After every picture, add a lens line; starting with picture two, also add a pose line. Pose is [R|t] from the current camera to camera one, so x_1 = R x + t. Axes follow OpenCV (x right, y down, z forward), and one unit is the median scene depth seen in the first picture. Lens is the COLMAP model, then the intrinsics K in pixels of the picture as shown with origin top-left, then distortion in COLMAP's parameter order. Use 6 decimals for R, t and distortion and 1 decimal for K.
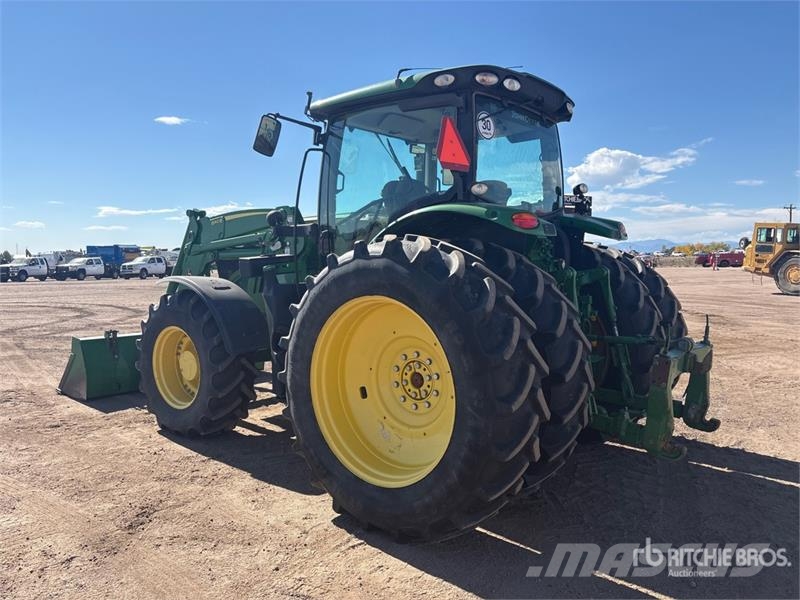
lens RADIAL K [[596.8, 0, 399.0], [0, 596.8, 296.4], [0, 0, 1]] dist [0.045718, -0.060289]
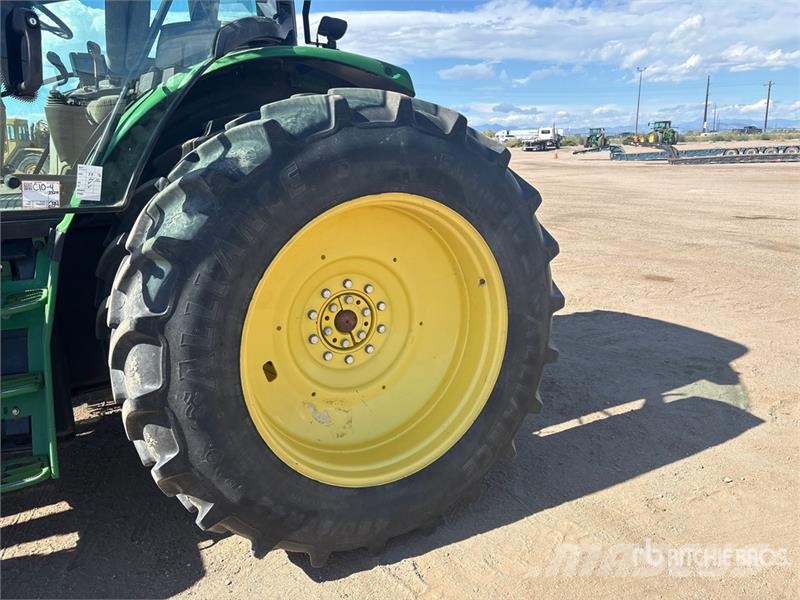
lens RADIAL K [[600.2, 0, 410.1], [0, 600.2, 306.1], [0, 0, 1]] dist [0.014344, -0.005392]
pose [[0.352385, -0.245960, 0.902955, -0.542753], [0.084841, 0.969268, 0.230913, -0.025830], [-0.932001, -0.004762, 0.362423, 0.680812]]
